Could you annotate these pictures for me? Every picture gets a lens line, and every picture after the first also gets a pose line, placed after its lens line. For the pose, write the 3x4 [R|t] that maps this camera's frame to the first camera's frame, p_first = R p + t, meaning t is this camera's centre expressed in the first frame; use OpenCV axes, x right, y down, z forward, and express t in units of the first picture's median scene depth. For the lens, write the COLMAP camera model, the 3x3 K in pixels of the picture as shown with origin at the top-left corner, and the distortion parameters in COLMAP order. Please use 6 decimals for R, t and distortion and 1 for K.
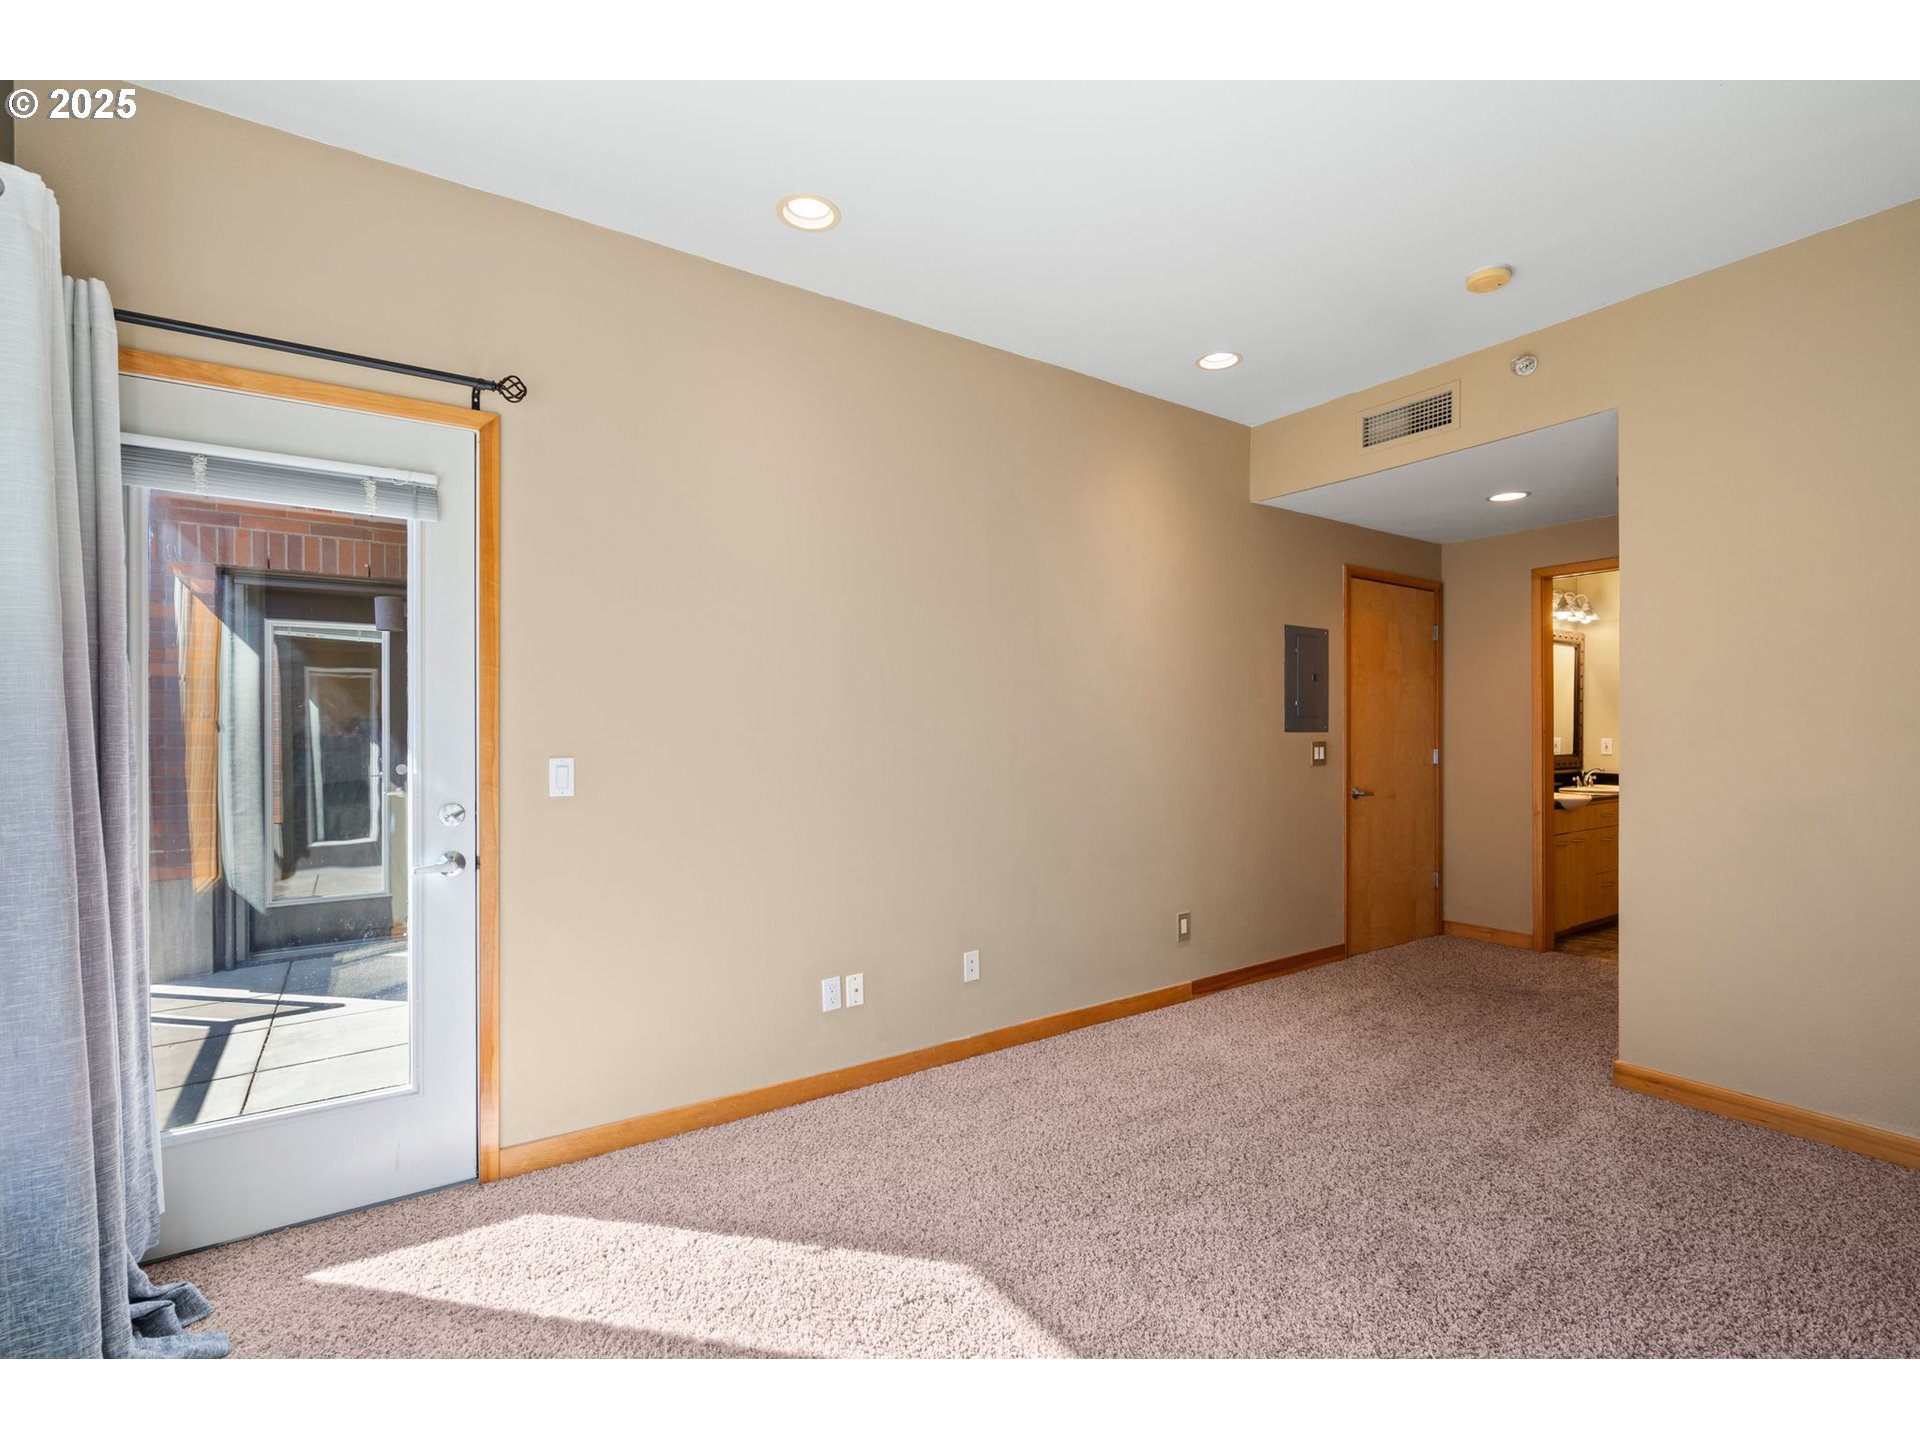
lens RADIAL K [[885.0, 0, 968.9], [0, 885.0, 722.9], [0, 0, 1]] dist [-0.002097, 0.000216]
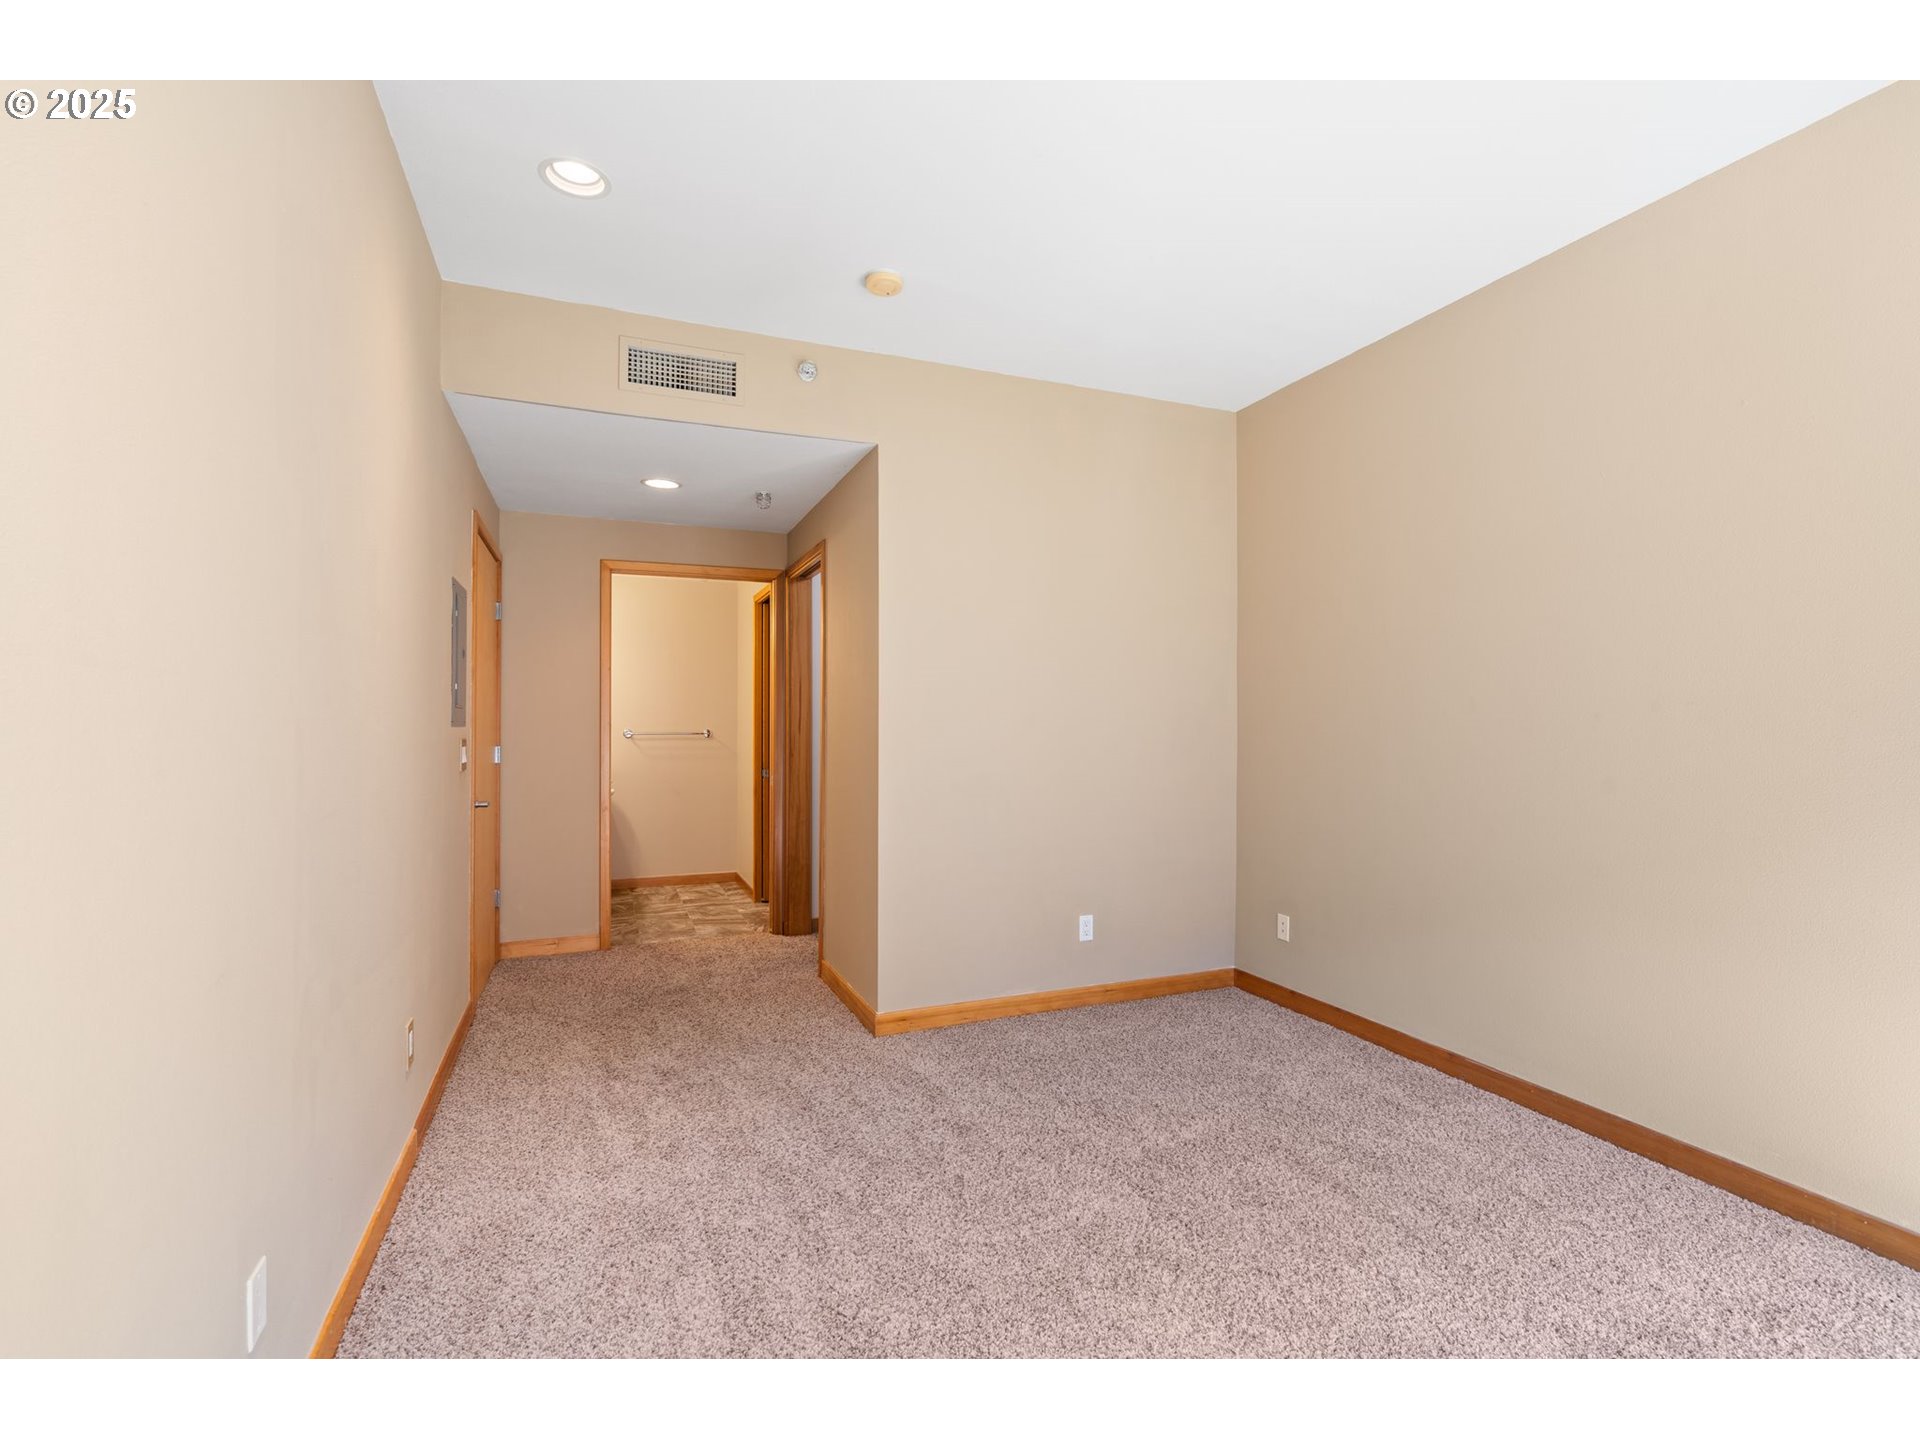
lens RADIAL K [[873.2, 0, 955.0], [0, 873.2, 728.6], [0, 0, 1]] dist [-0.002413, 0.000864]
pose [[0.219360, -0.008067, 0.975611, -0.310060], [-0.009011, 0.999906, 0.010294, -0.002298], [-0.975602, -0.011050, 0.219267, 0.576905]]
